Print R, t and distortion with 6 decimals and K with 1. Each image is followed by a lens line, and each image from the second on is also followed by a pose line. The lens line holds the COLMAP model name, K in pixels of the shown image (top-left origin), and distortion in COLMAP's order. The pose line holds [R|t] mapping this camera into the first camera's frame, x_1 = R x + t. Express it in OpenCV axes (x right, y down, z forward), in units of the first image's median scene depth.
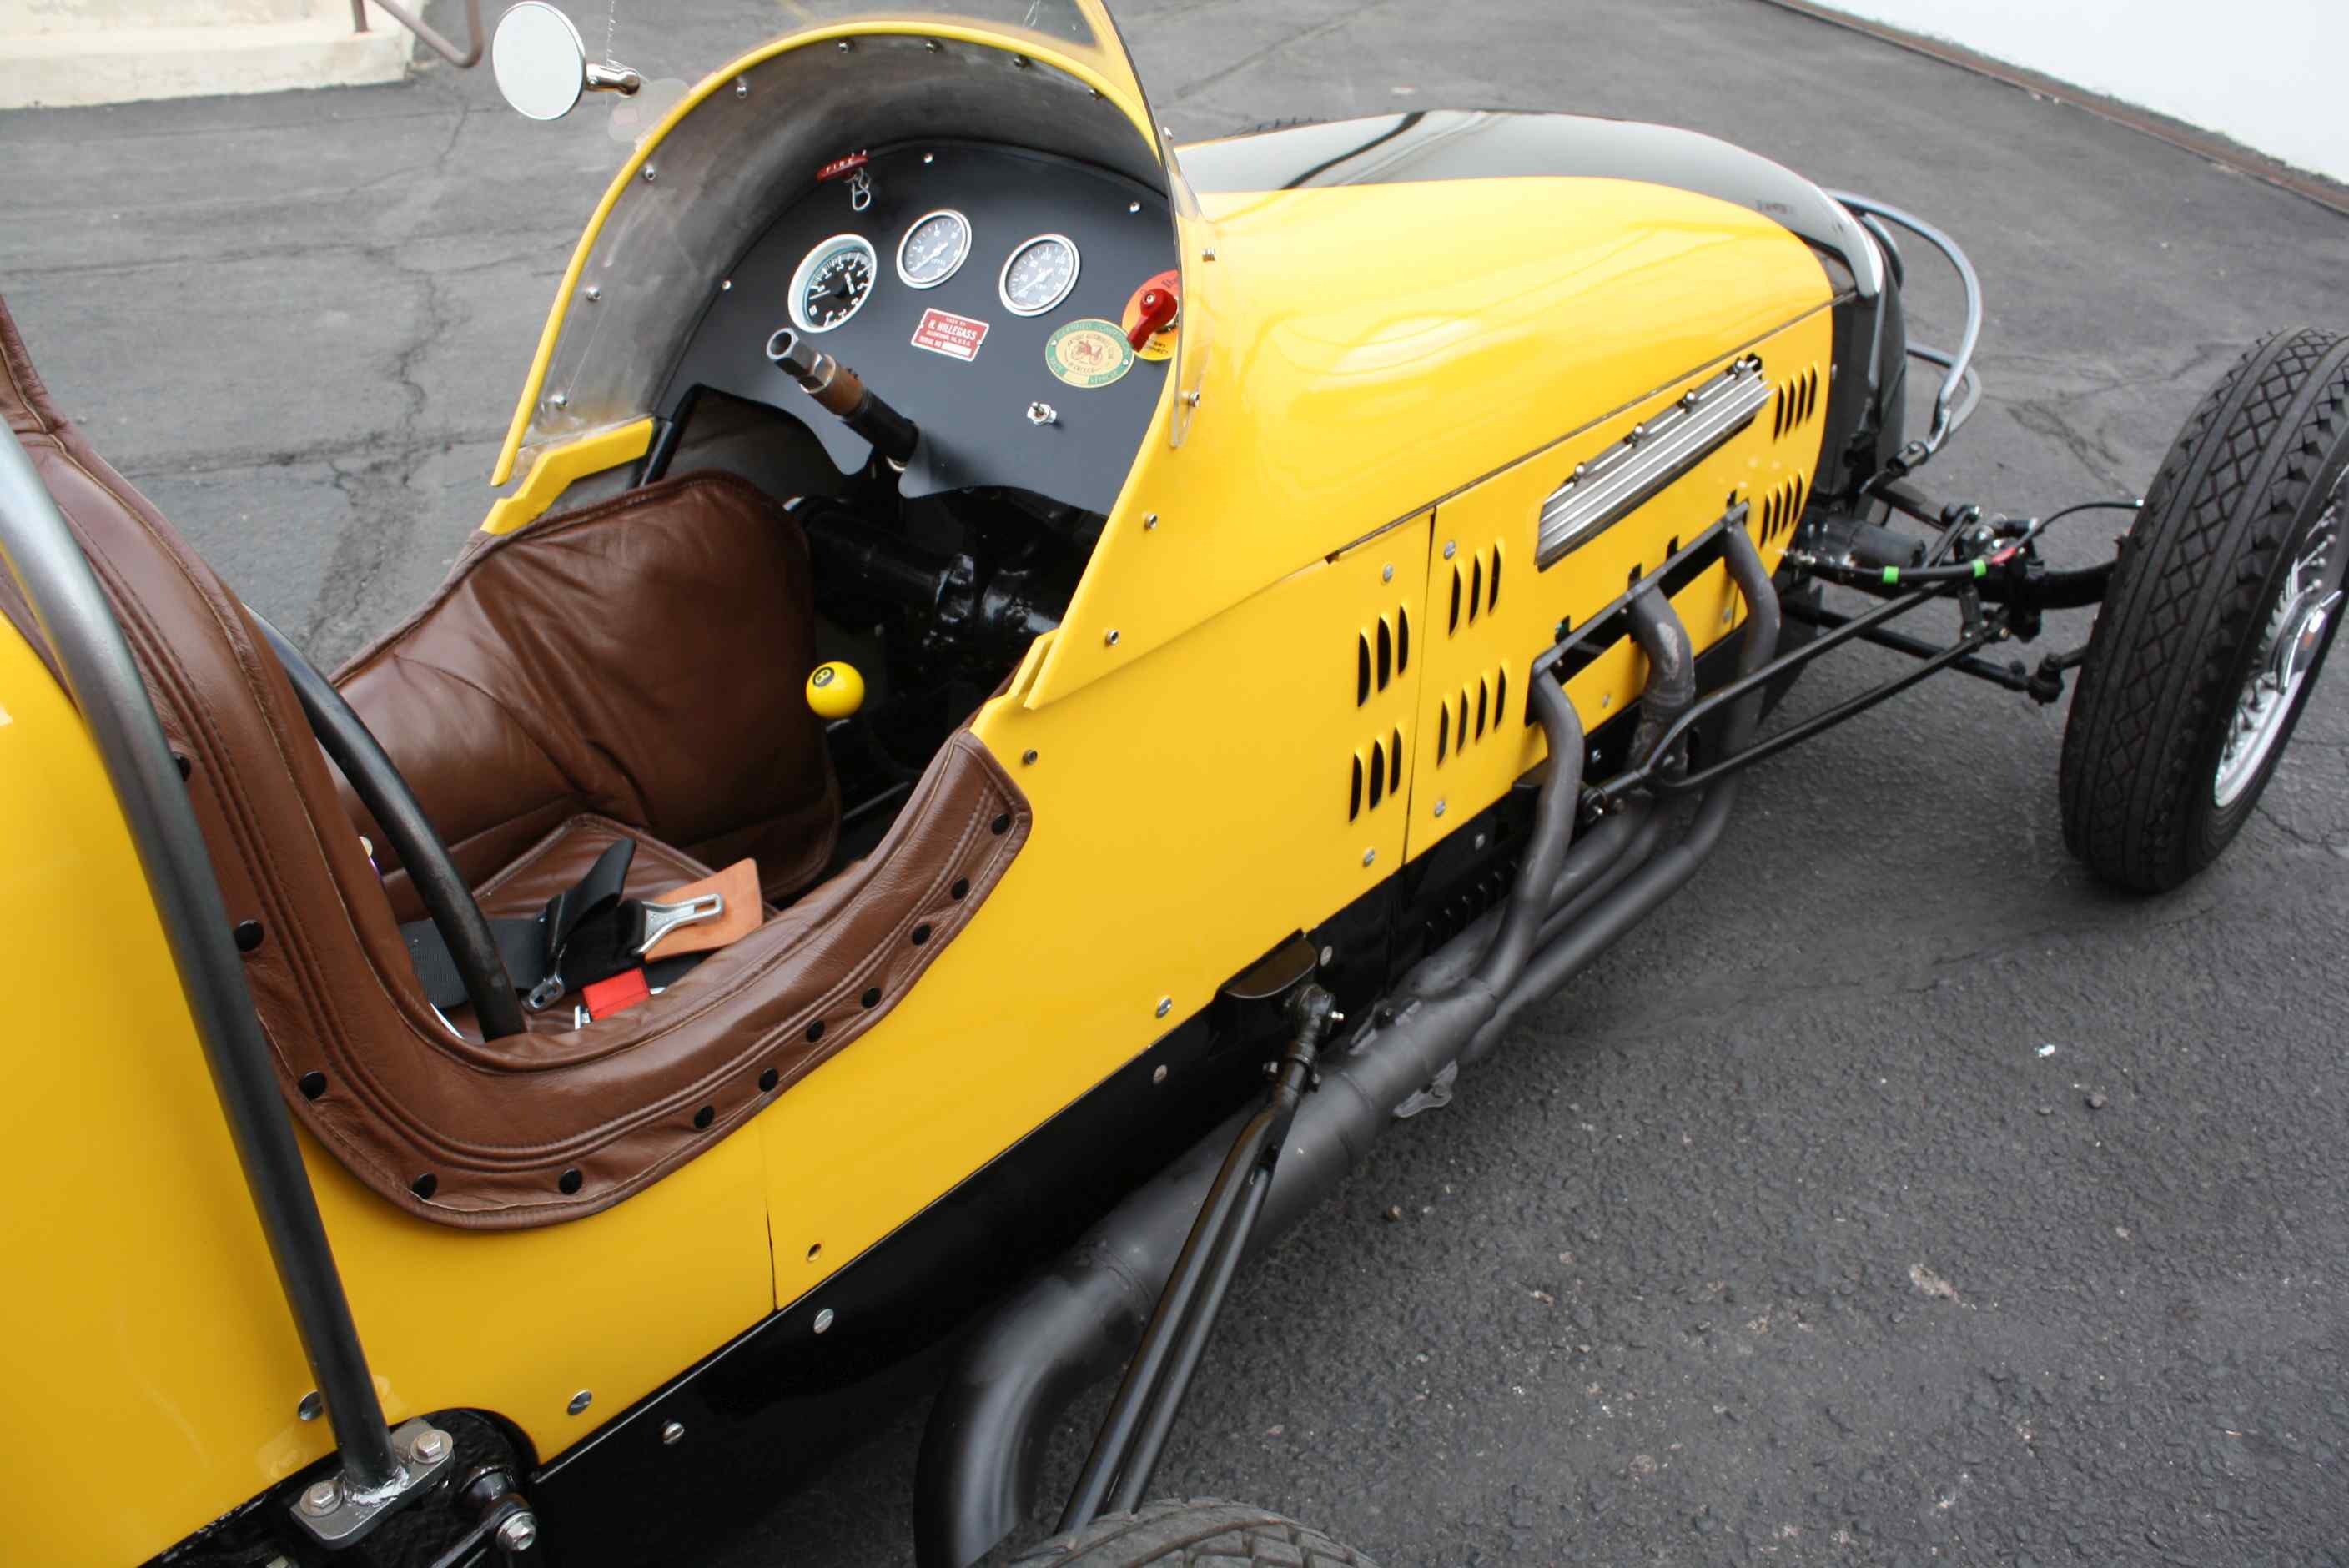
lens RADIAL K [[1985.4, 0, 1182.9], [0, 1985.4, 786.4], [0, 0, 1]] dist [-0.171817, 0.155303]
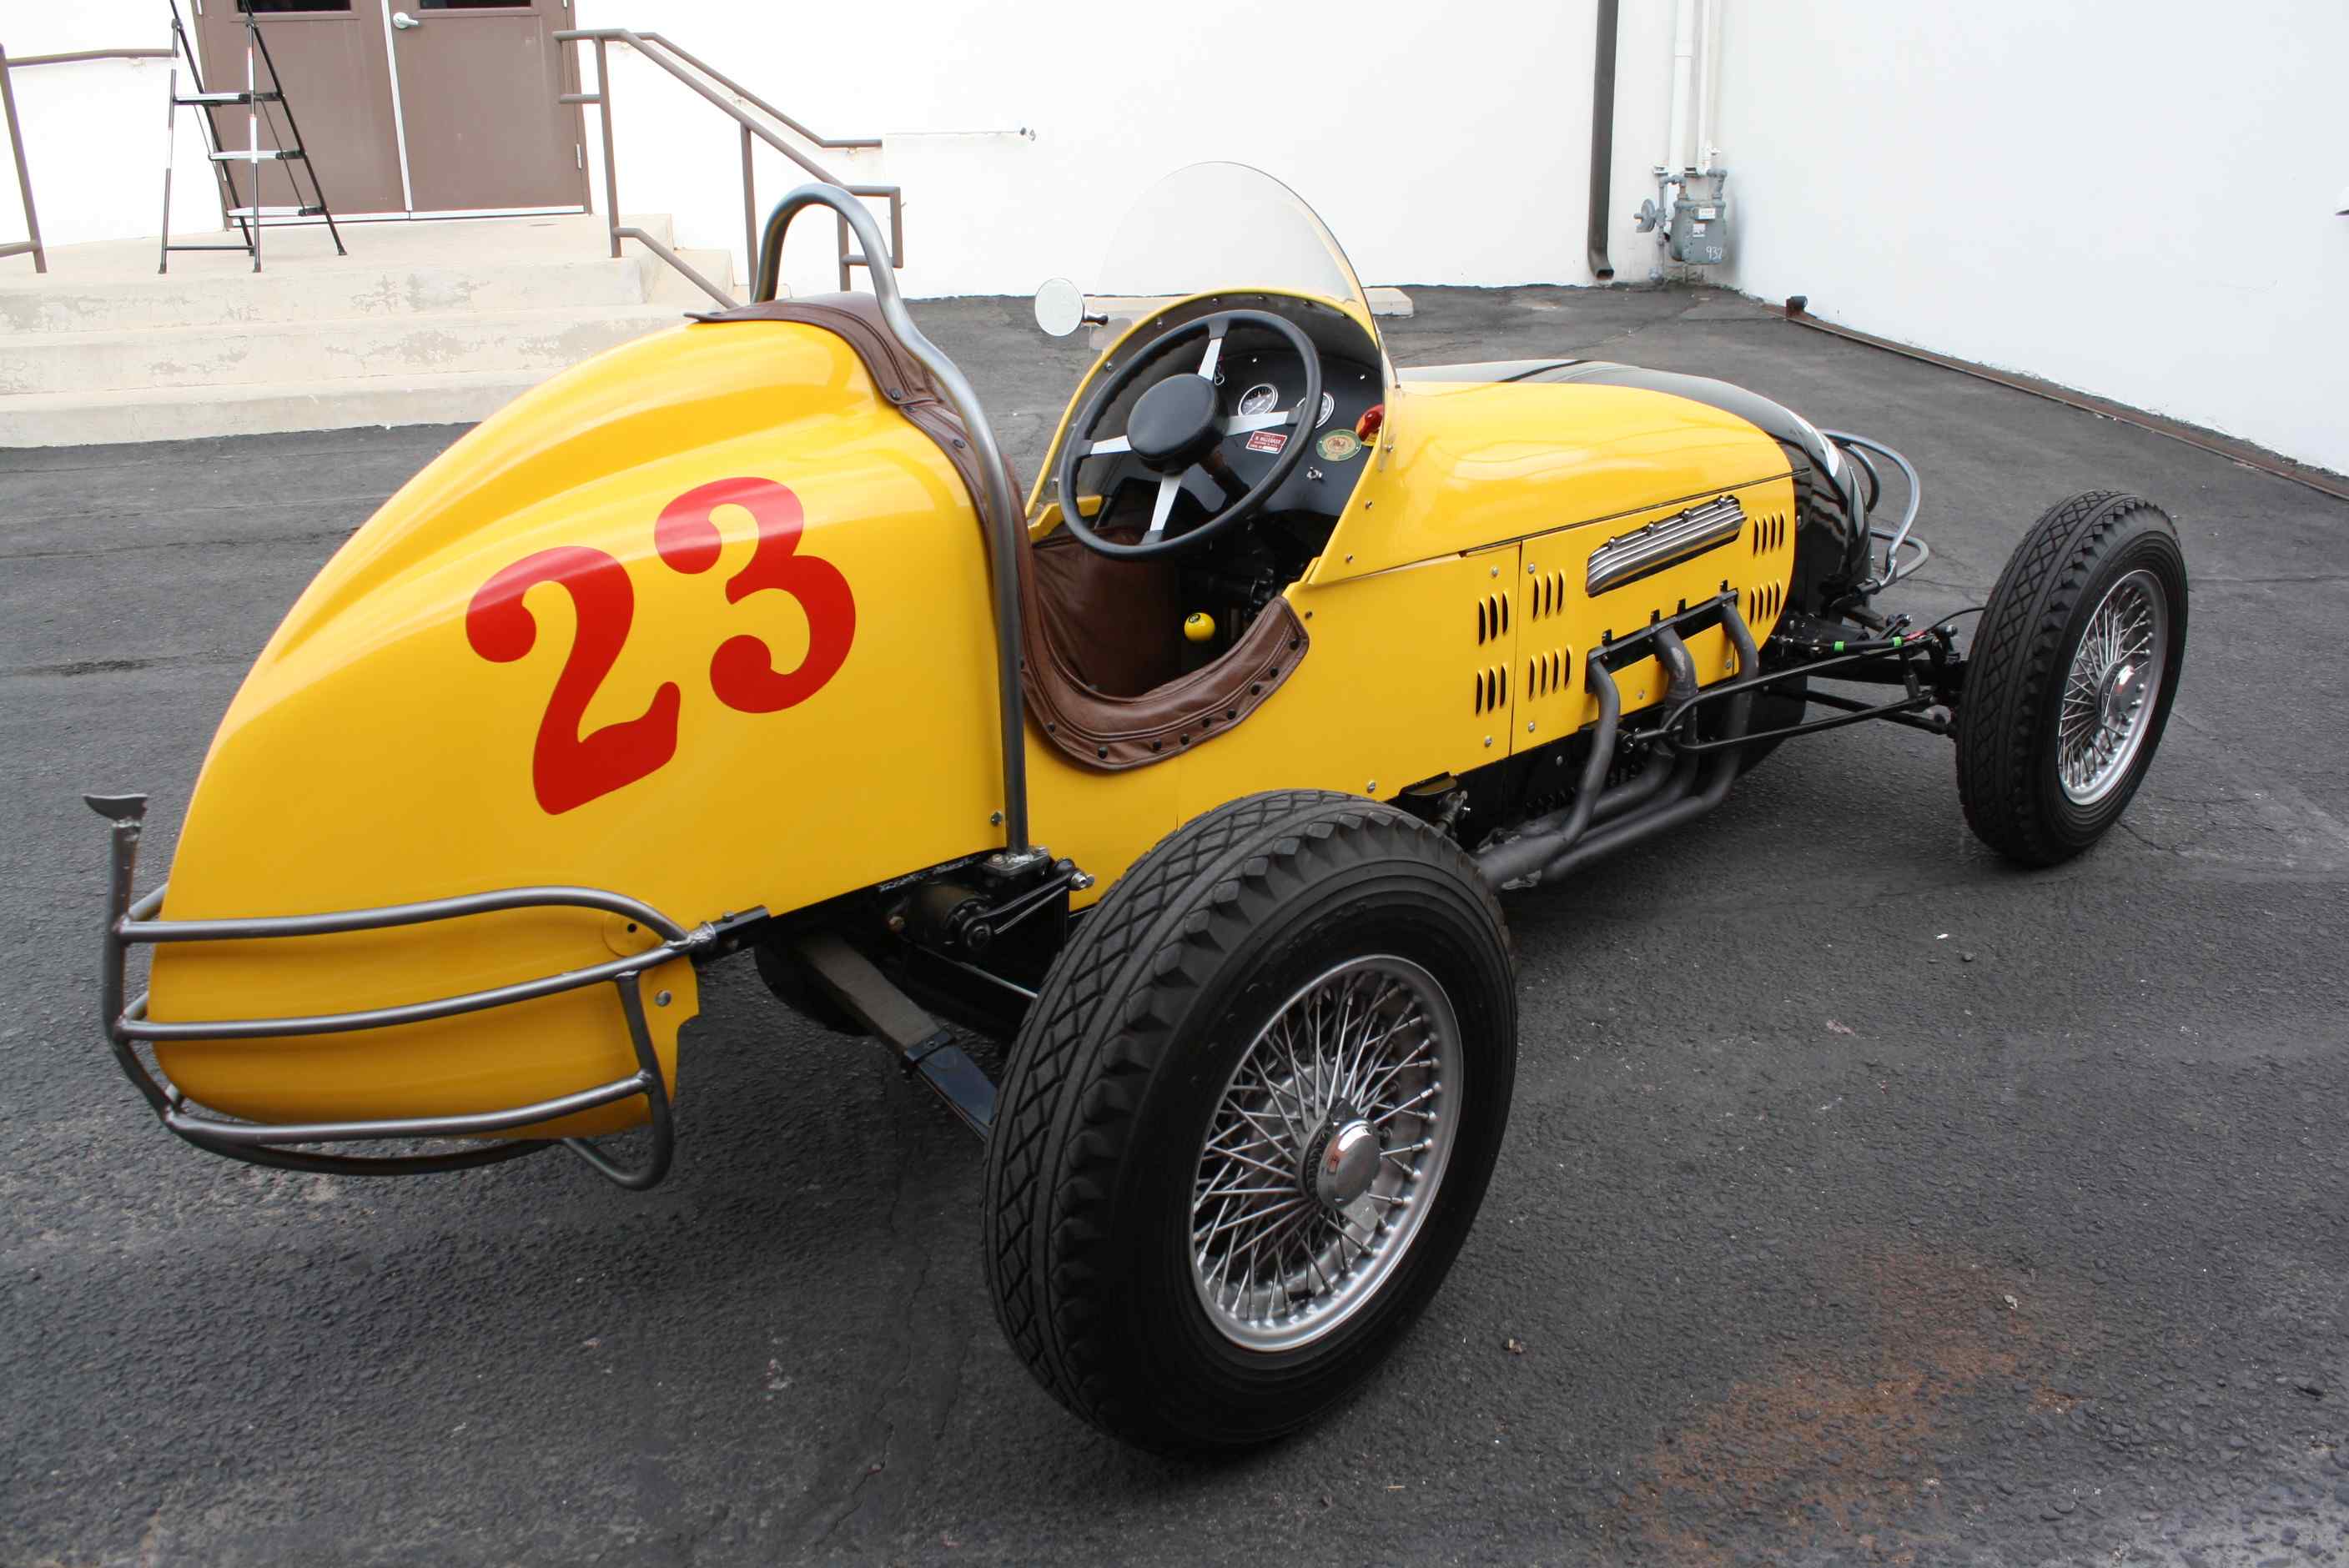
lens RADIAL K [[1985.4, 0, 1182.9], [0, 1985.4, 786.4], [0, 0, 1]] dist [-0.171817, 0.155303]
pose [[0.993946, 0.016024, -0.108691, 0.013502], [-0.035835, 0.982486, -0.182860, 0.368661], [0.103857, 0.185648, 0.977112, -0.679588]]
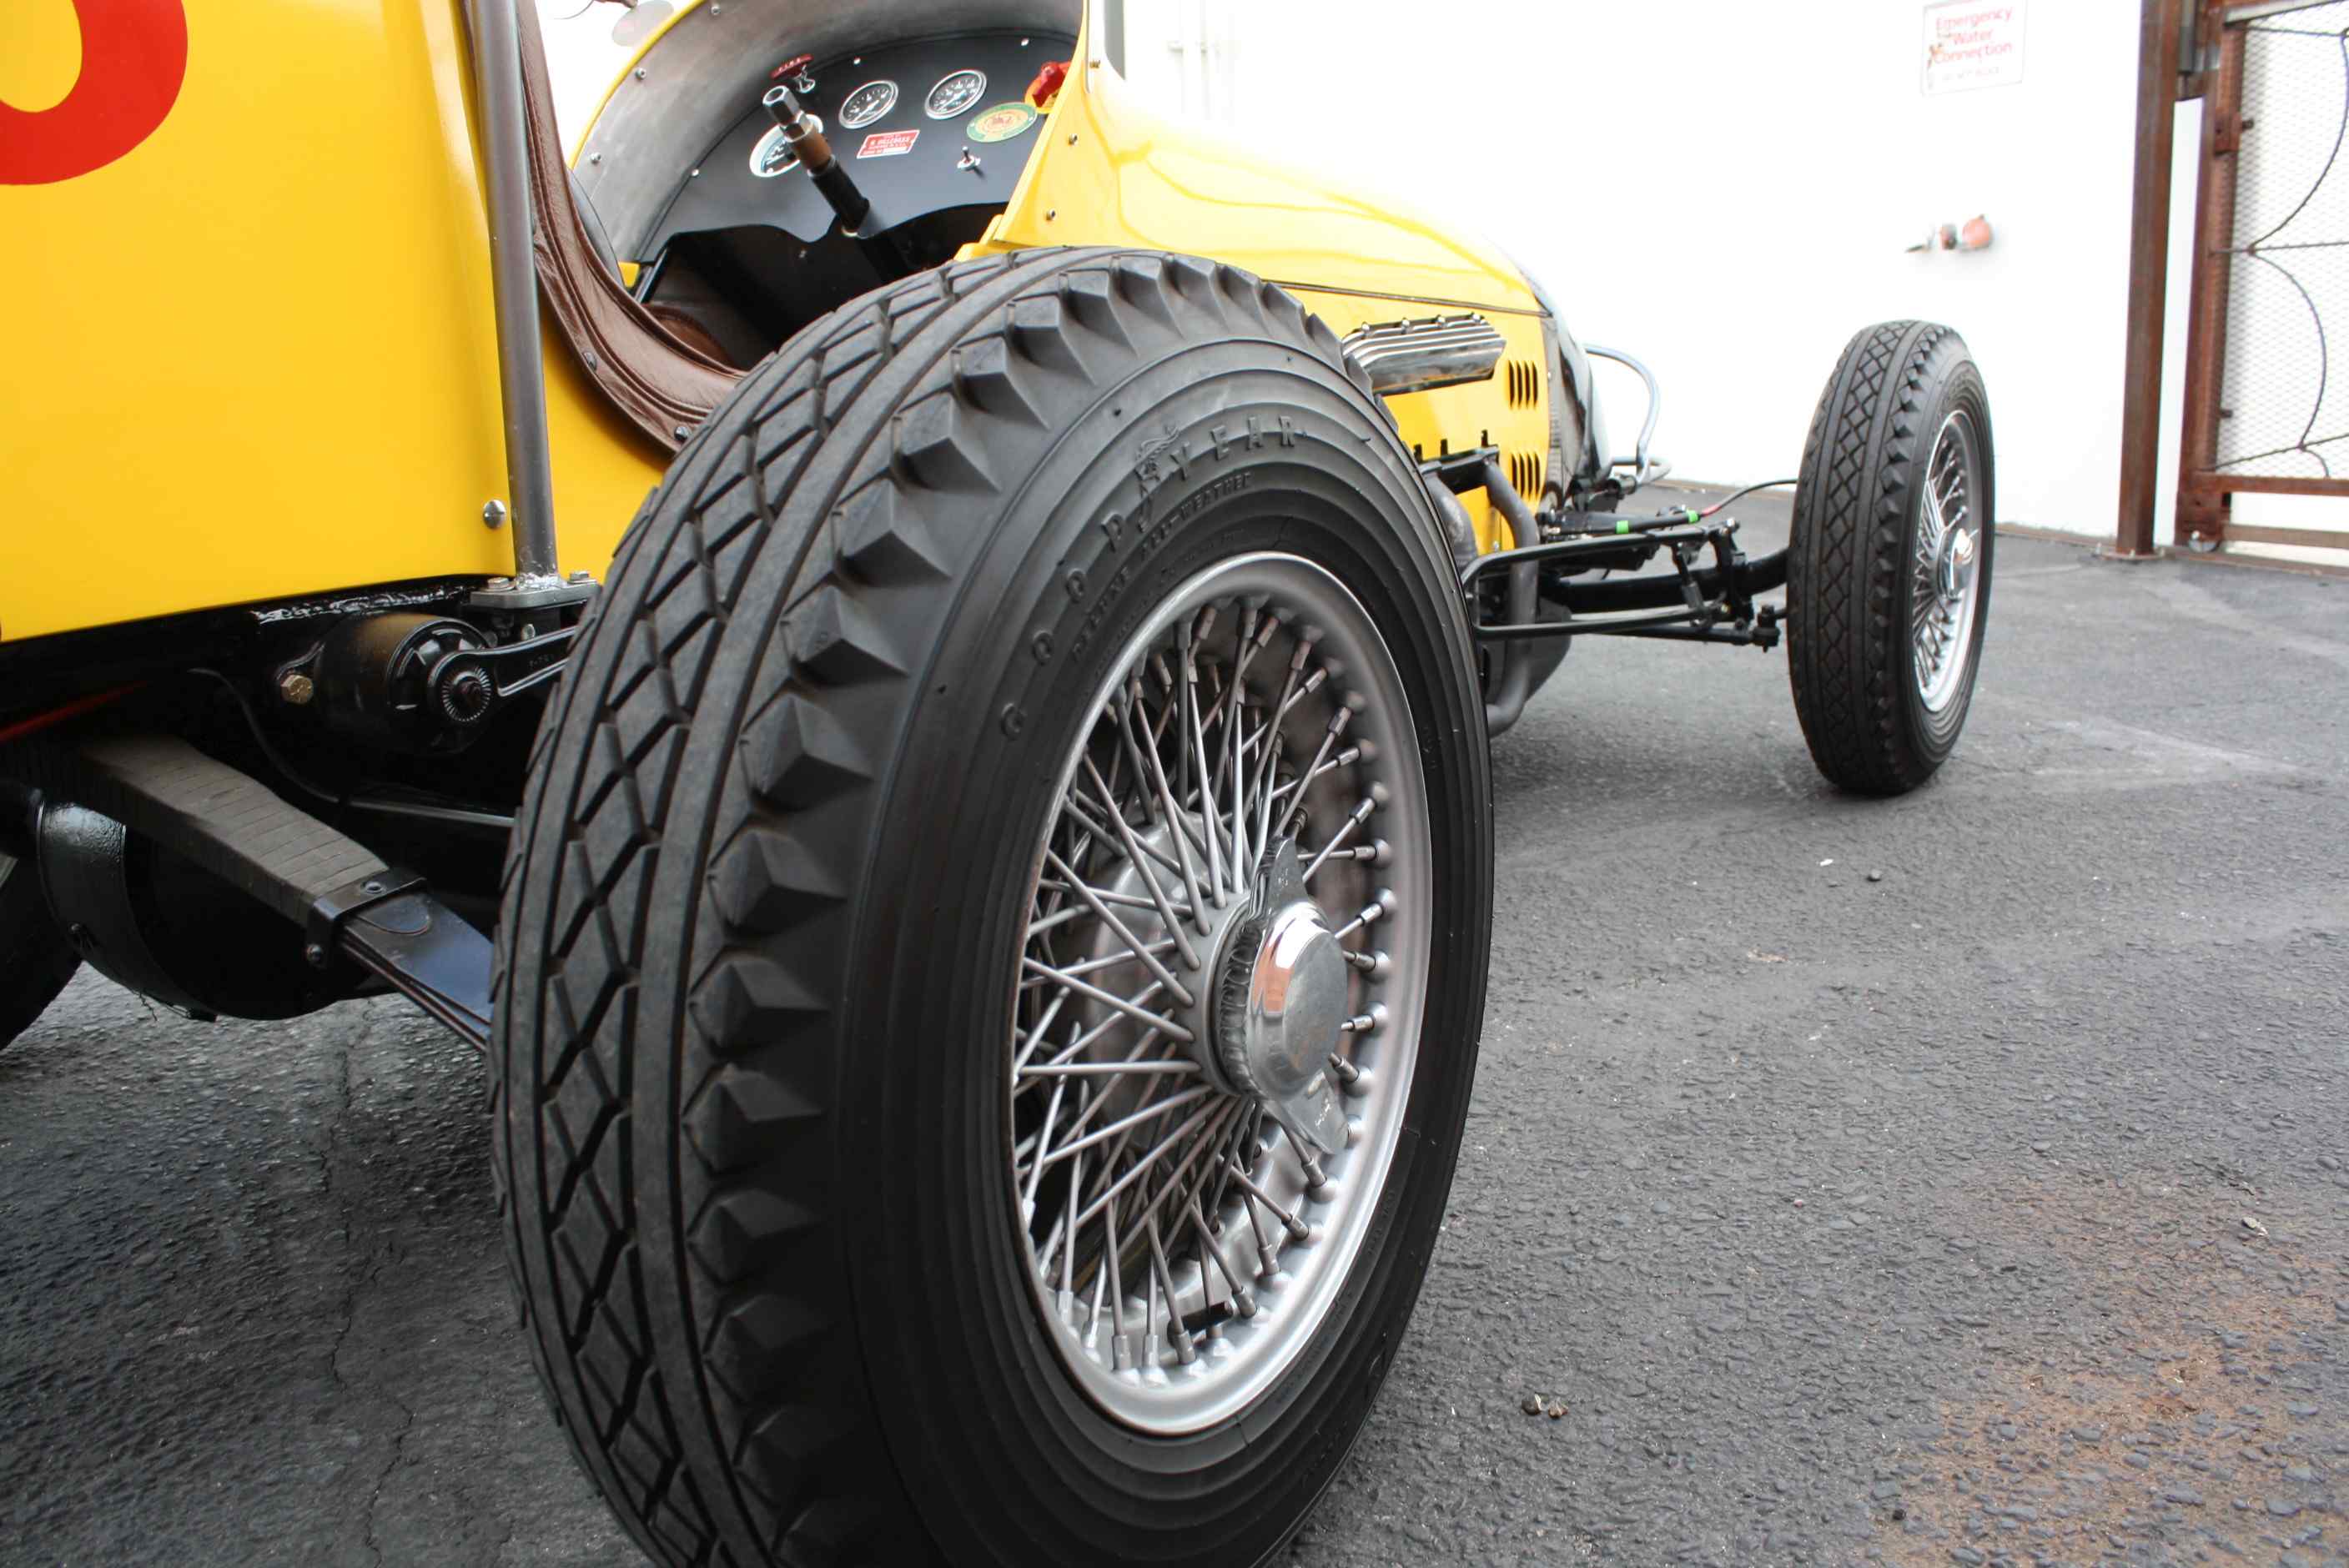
lens RADIAL K [[1985.4, 0, 1182.9], [0, 1985.4, 786.4], [0, 0, 1]] dist [-0.171817, 0.155303]
pose [[0.987930, -0.067339, 0.139500, -0.105804], [0.108565, 0.943373, -0.313466, 0.475983], [-0.110493, 0.324827, 0.939297, -0.082021]]
